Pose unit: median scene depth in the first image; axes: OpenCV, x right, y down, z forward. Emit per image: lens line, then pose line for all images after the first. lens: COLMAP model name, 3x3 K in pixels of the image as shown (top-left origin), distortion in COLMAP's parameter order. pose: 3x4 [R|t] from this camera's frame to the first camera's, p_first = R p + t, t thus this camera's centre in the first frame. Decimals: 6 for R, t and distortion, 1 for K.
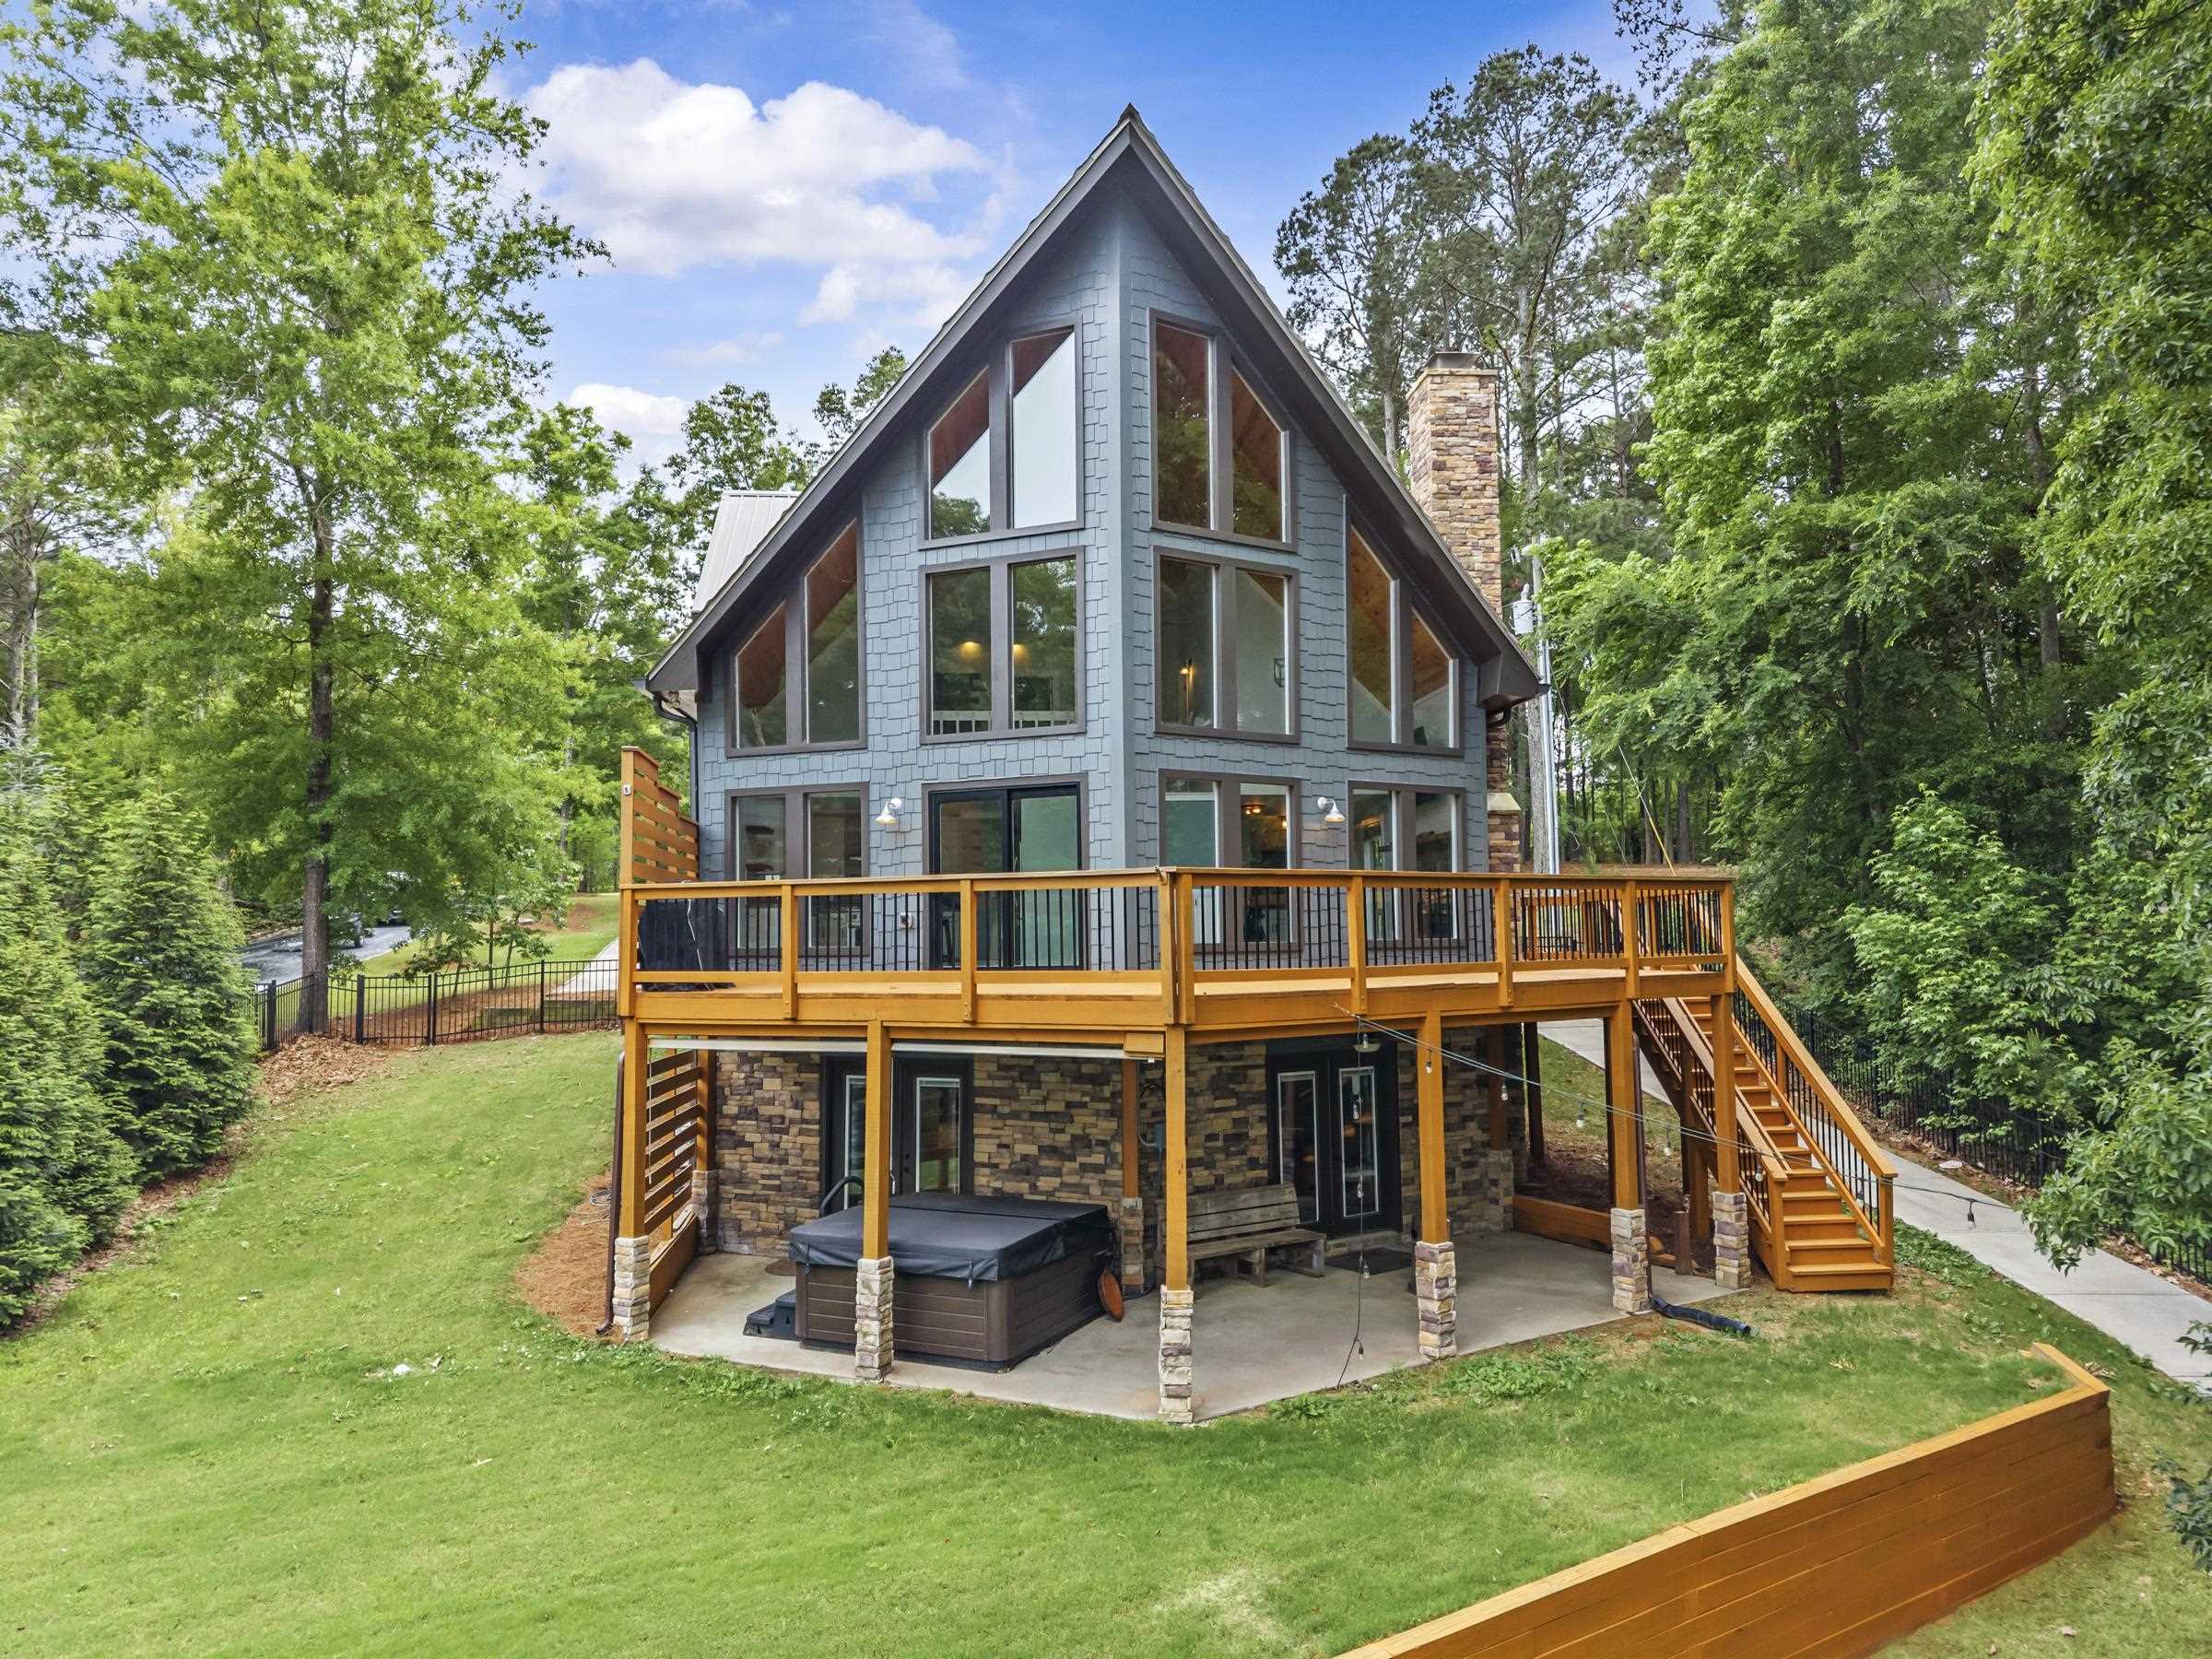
lens RADIAL K [[1520.7, 0, 1113.3], [0, 1520.7, 834.7], [0, 0, 1]] dist [0.005968, 0.000033]
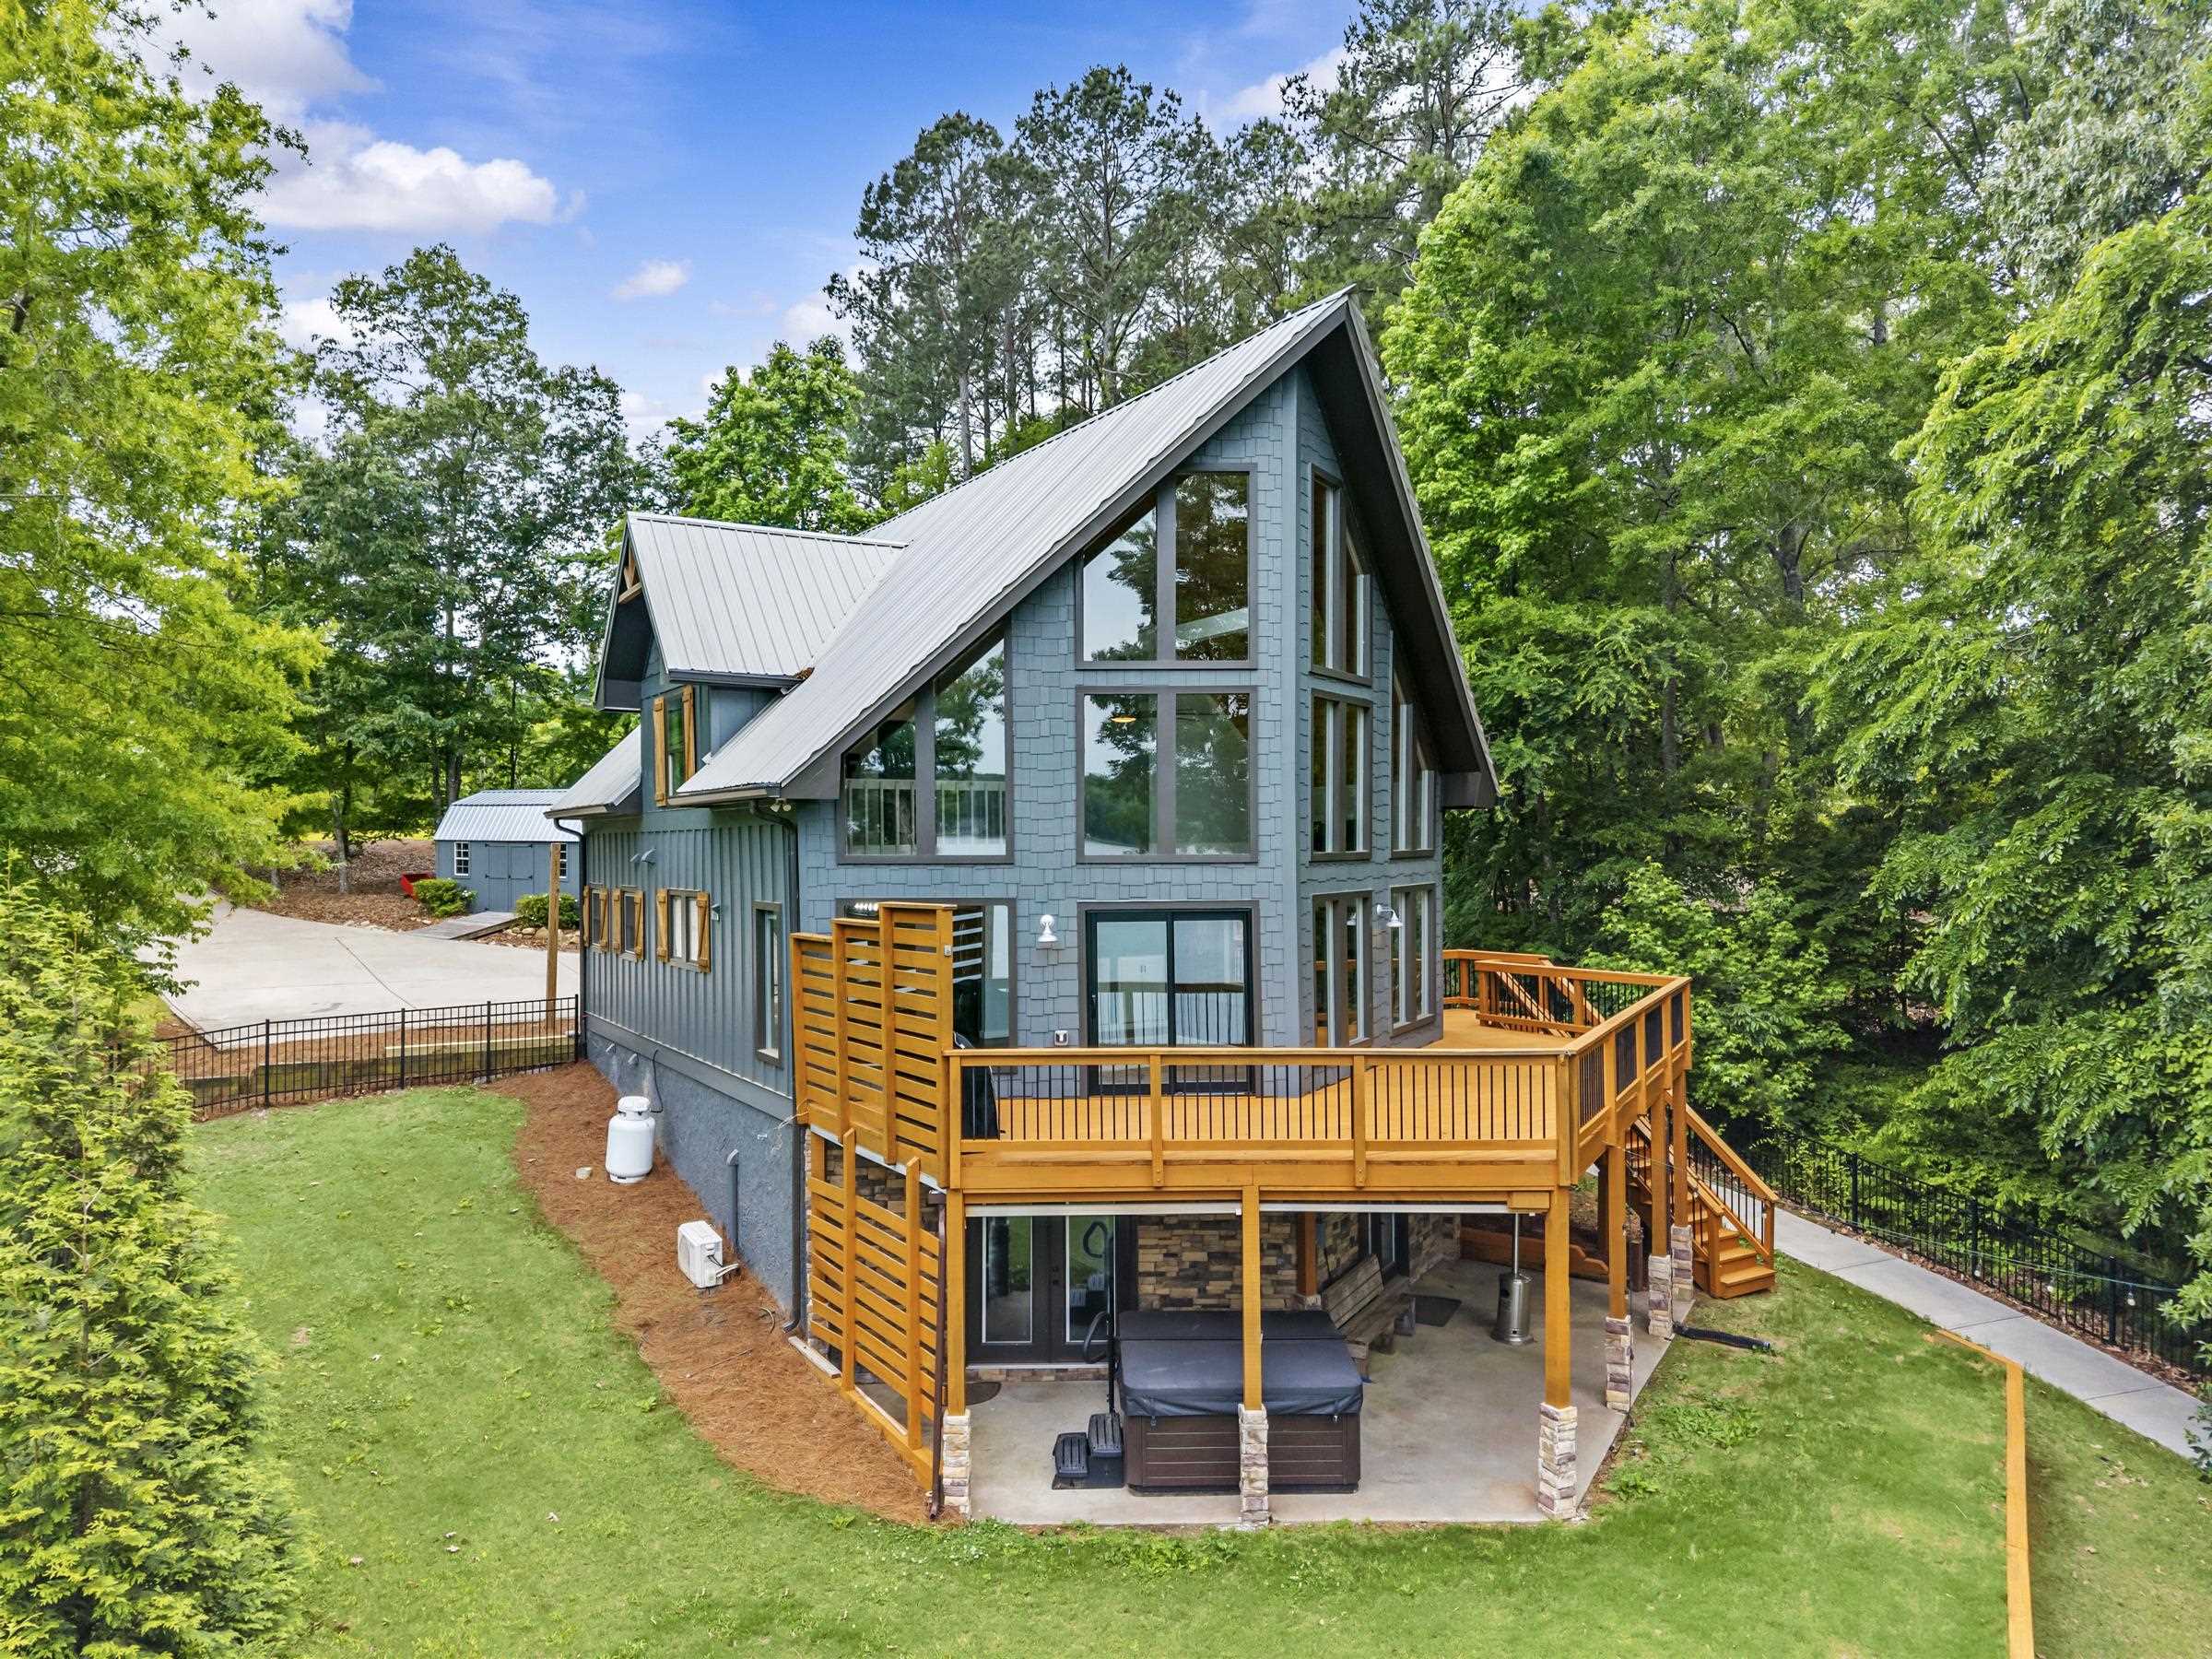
lens RADIAL K [[1520.7, 0, 1122.3], [0, 1520.7, 826.7], [0, 0, 1]] dist [0.005968, 0.000033]
pose [[0.893287, 0.010981, 0.449352, -0.608602], [-0.036914, 0.998117, 0.048991, -0.148110], [-0.447968, -0.060351, 0.892010, 0.099041]]
